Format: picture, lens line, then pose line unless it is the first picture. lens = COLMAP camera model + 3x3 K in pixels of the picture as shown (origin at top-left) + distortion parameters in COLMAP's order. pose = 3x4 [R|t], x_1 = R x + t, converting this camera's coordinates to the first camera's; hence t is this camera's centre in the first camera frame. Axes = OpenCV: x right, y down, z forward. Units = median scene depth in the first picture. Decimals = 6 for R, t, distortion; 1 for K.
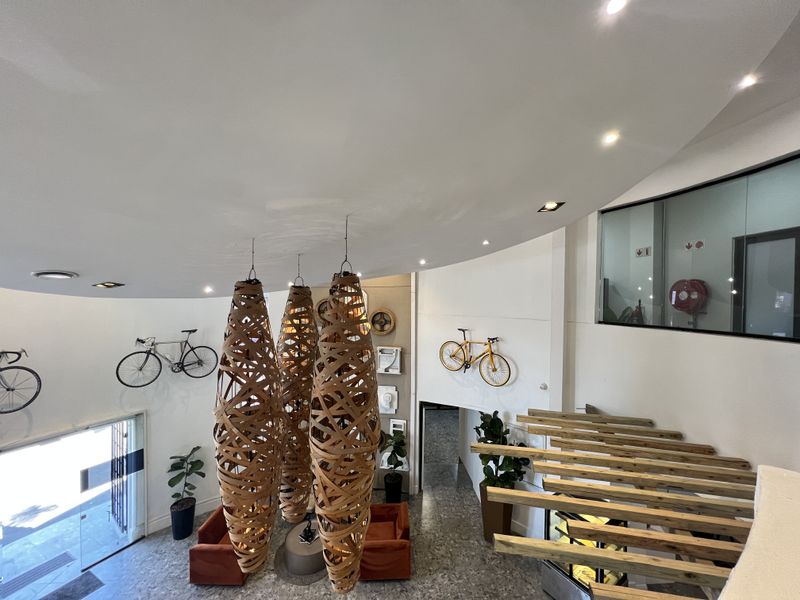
lens RADIAL K [[319.7, 0, 404.1], [0, 319.7, 301.2], [0, 0, 1]] dist [0.001201, 0.000009]
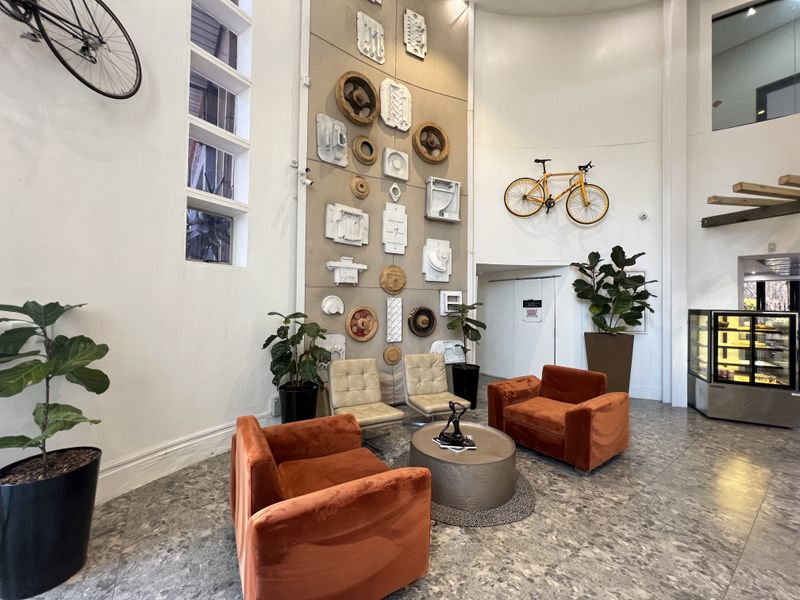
lens RADIAL K [[319.7, 0, 398.5], [0, 319.7, 299.4], [0, 0, 1]] dist [0.001201, 0.000009]
pose [[0.839212, 0.016540, 0.543552, -0.538408], [0.002799, 0.999393, -0.034732, 0.460000], [-0.543797, 0.030669, 0.838656, 0.546990]]
